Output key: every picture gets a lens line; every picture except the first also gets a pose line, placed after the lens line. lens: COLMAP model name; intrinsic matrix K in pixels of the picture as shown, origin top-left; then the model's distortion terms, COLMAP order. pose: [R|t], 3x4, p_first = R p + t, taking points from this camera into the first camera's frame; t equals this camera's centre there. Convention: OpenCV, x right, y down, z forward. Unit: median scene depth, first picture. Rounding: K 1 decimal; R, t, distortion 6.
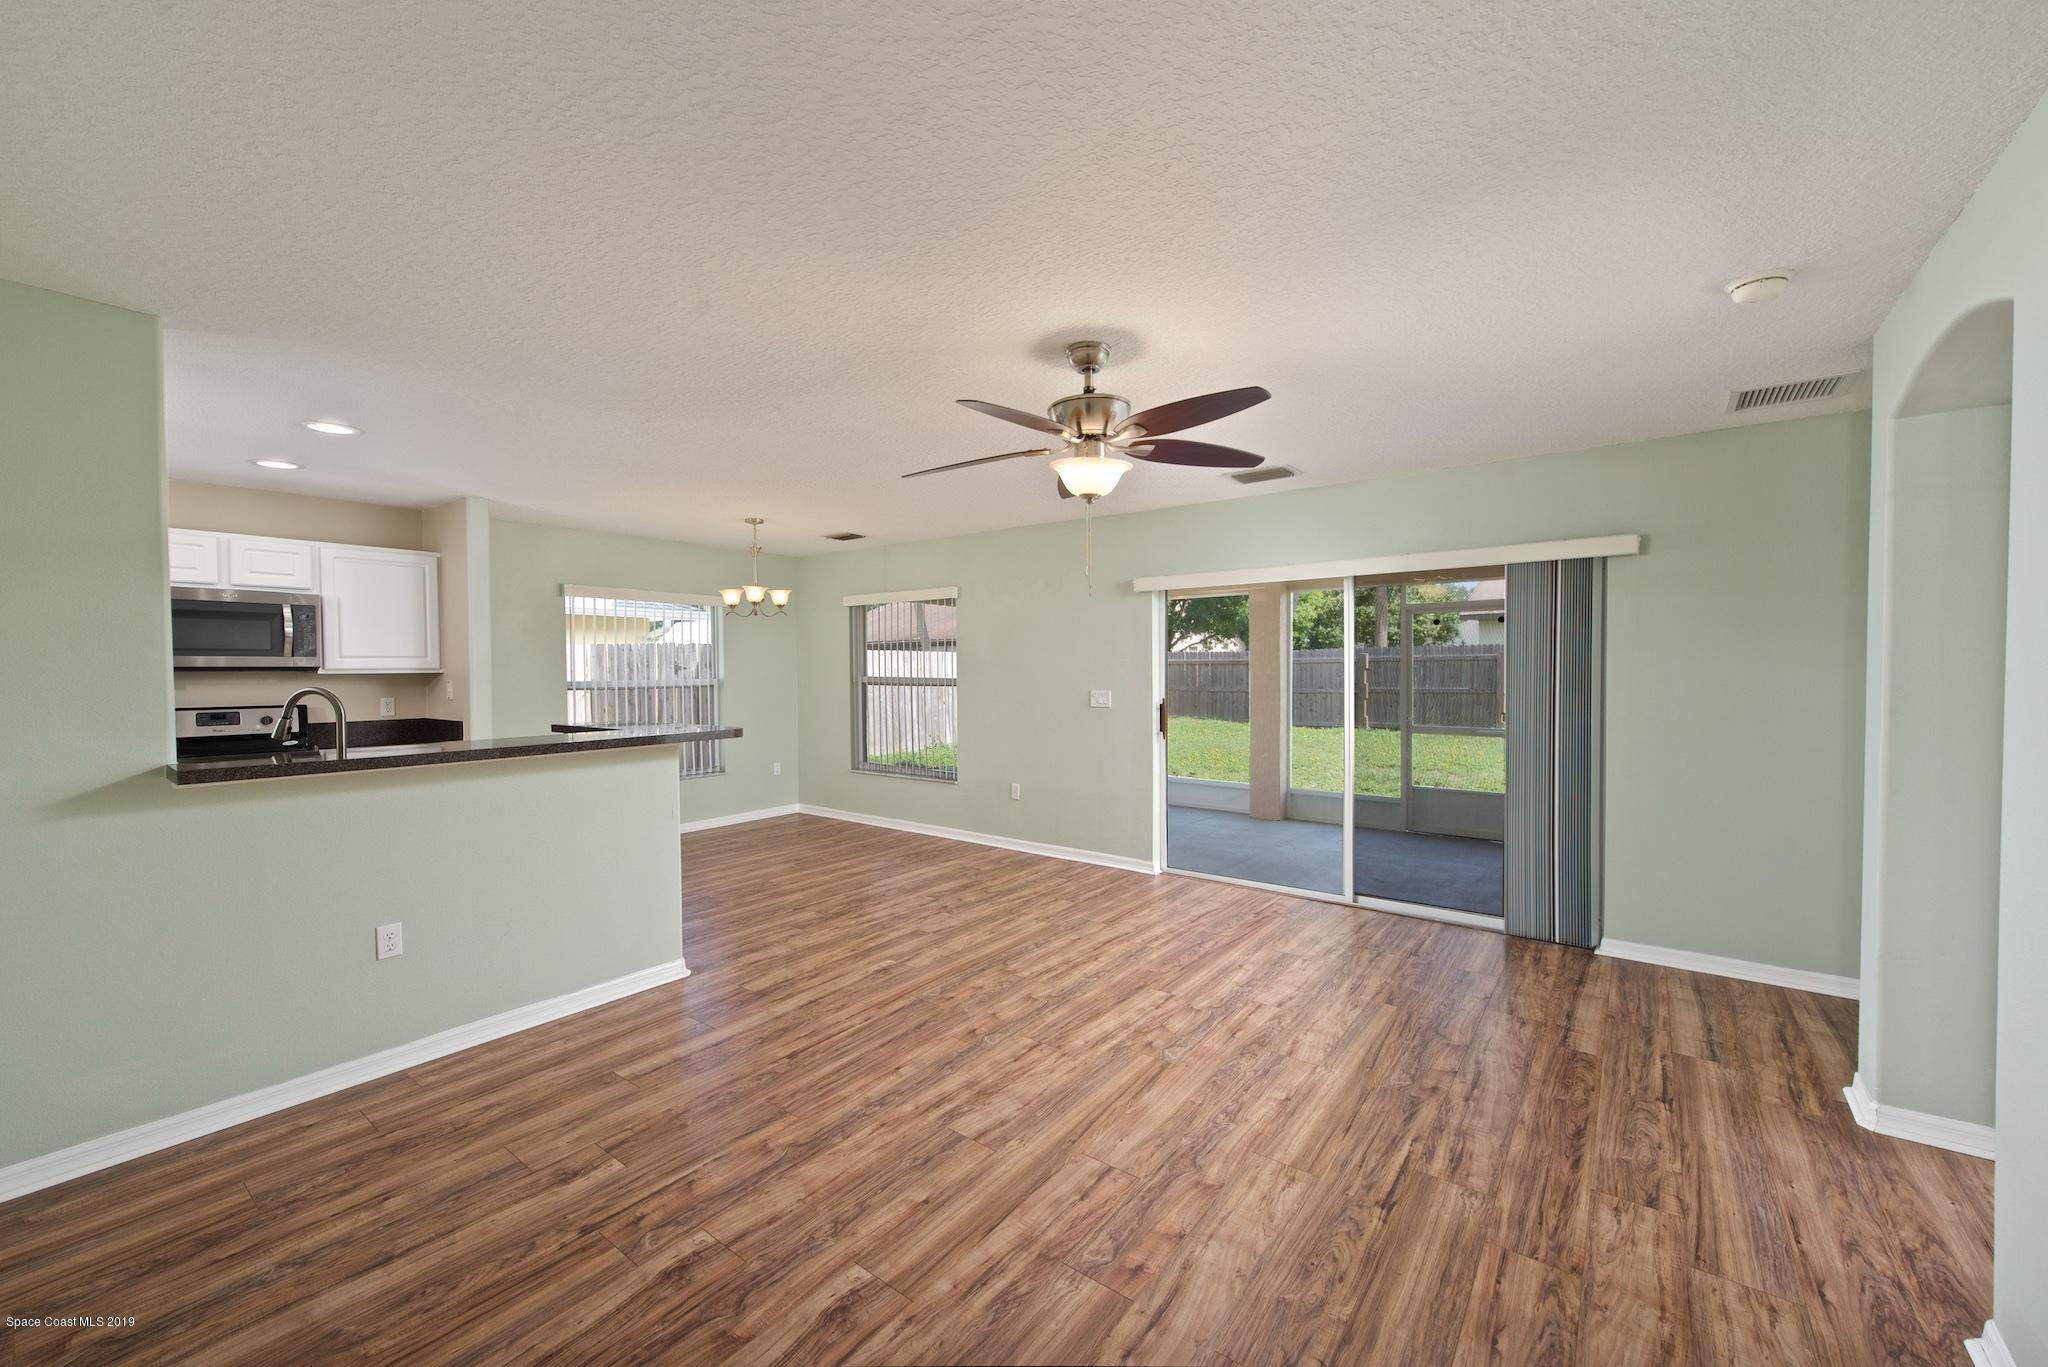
lens RADIAL K [[804.8, 0, 1020.0], [0, 804.8, 685.5], [0, 0, 1]] dist [-0.000137, -0.000628]
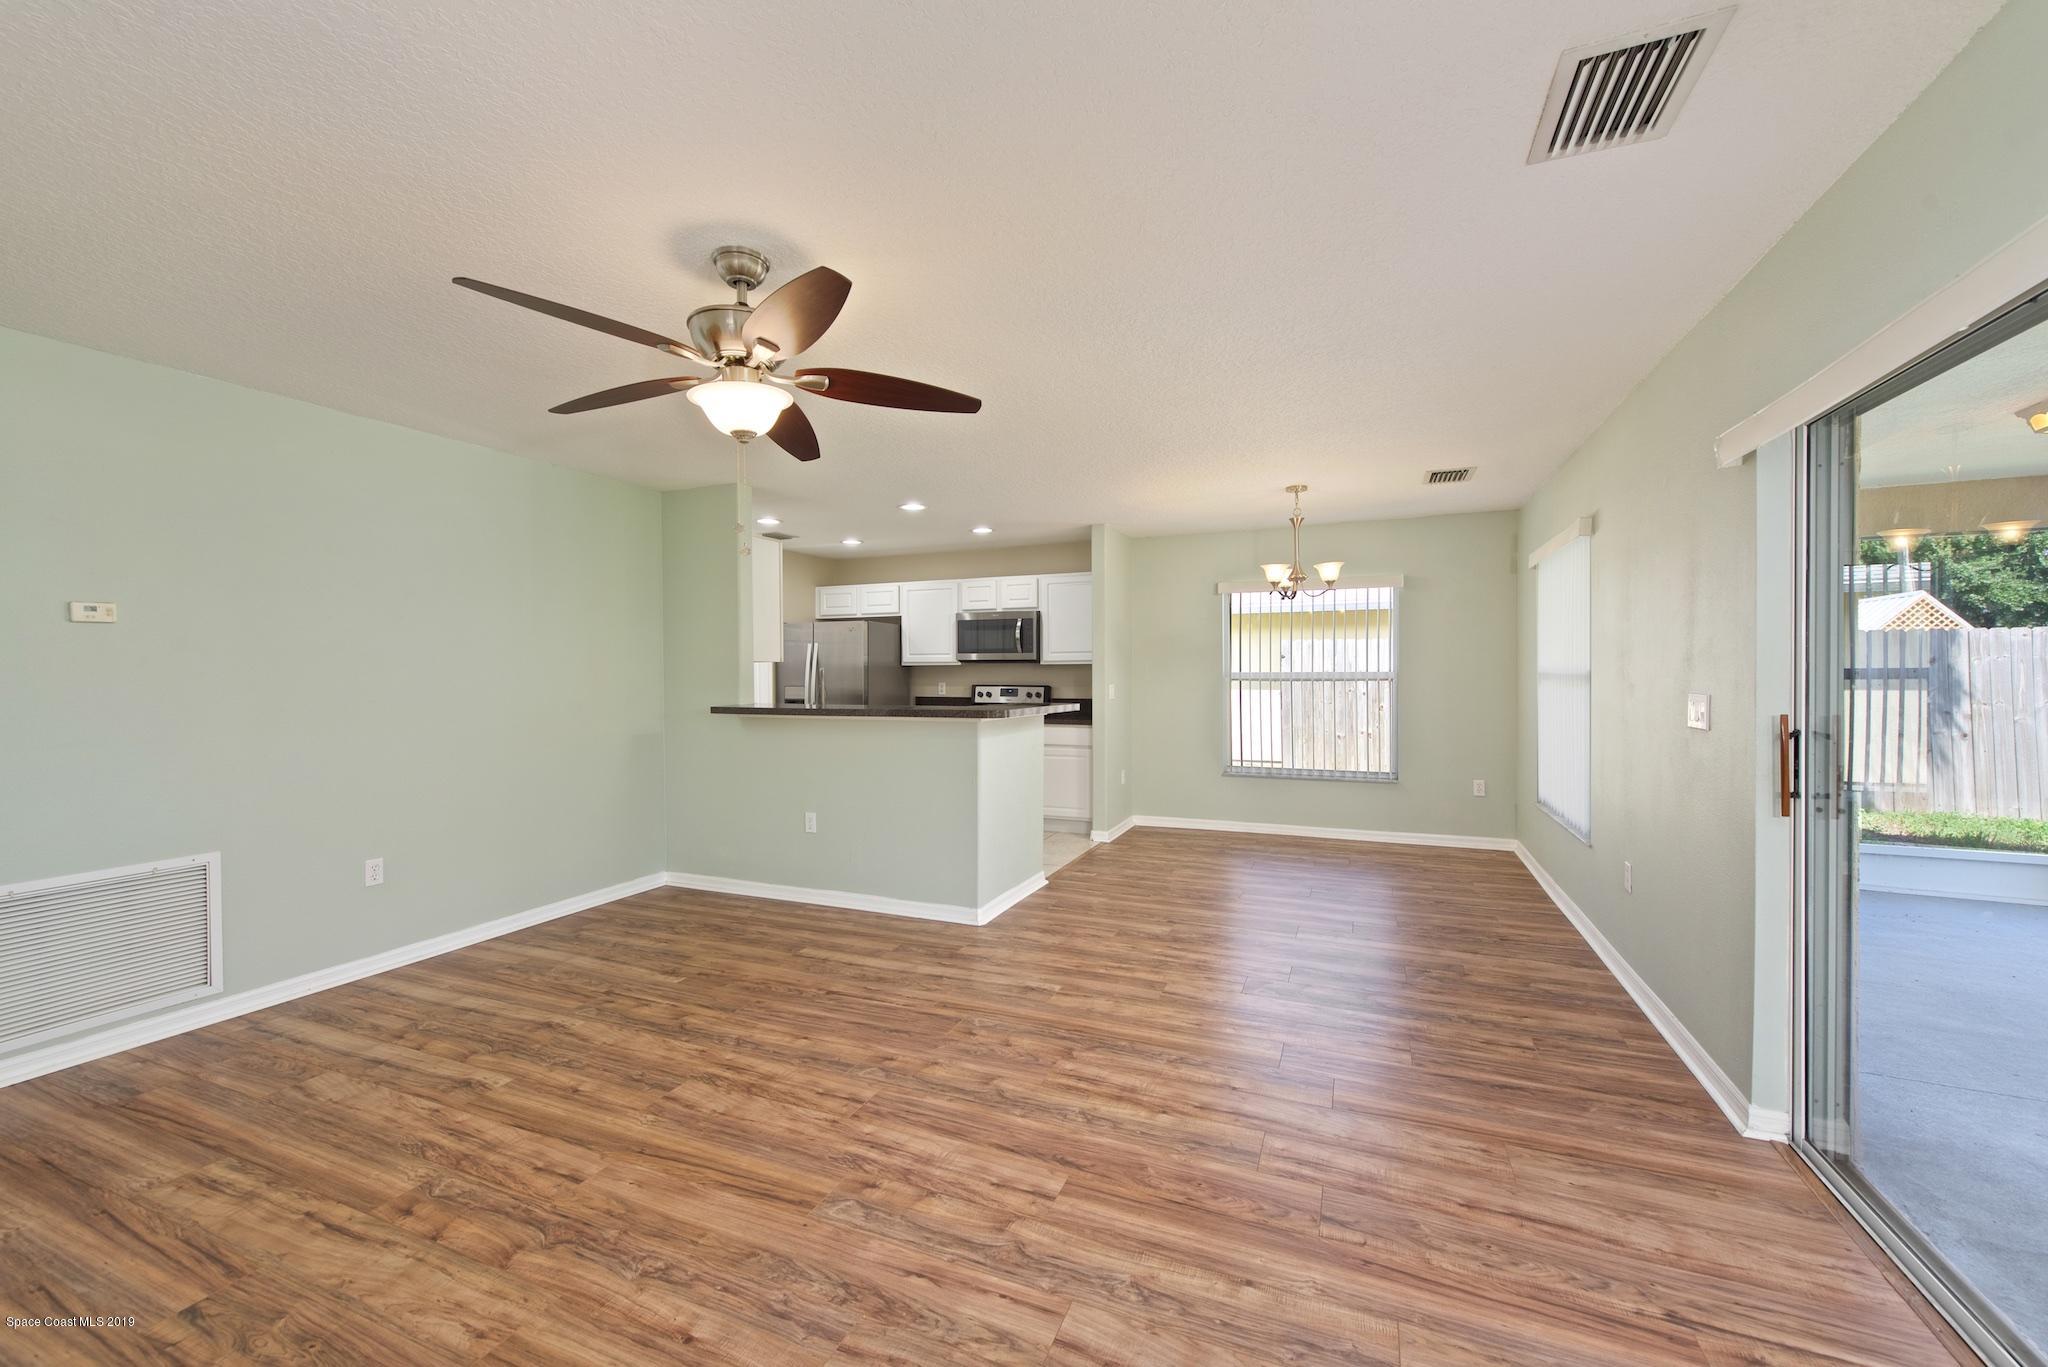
lens RADIAL K [[801.4, 0, 1030.3], [0, 801.4, 694.7], [0, 0, 1]] dist [0.001854, -0.000215]
pose [[0.256661, 0.032798, -0.965945, 0.693963], [-0.020713, 0.999381, 0.028430, -0.000360], [0.966280, 0.012711, 0.257181, 0.775067]]
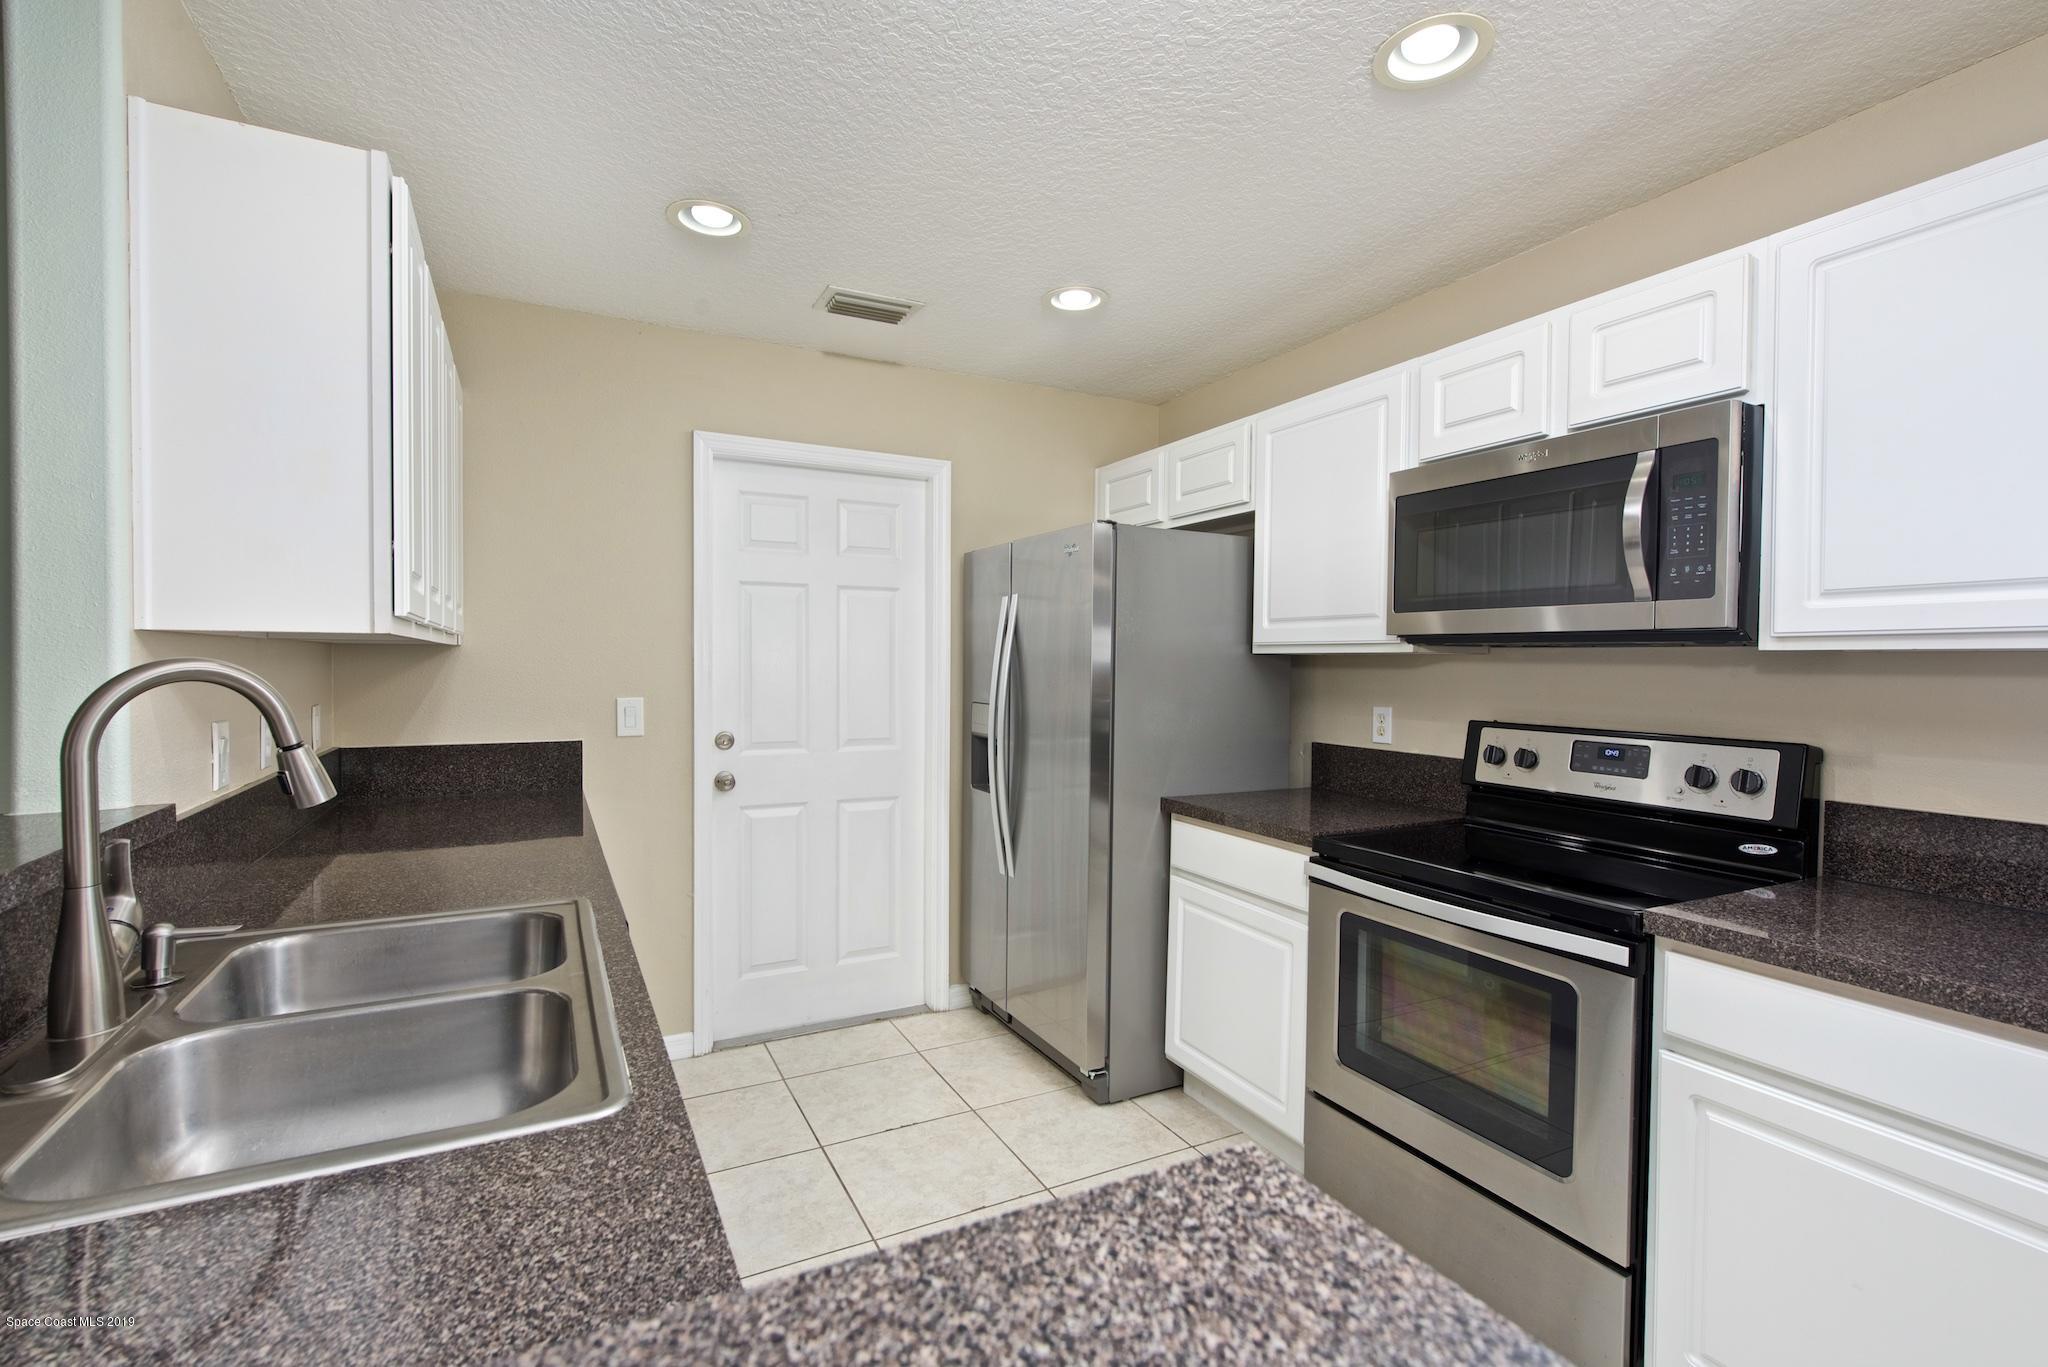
lens RADIAL K [[919.0, 0, 1022.9], [0, 919.0, 673.9], [0, 0, 1]] dist [-0.009471, 0.006458]
pose [[-0.422850, 0.014036, -0.906091, -0.534224], [-0.027725, 0.999212, 0.028416, -0.009704], [0.905776, 0.037137, -0.422127, 1.138036]]
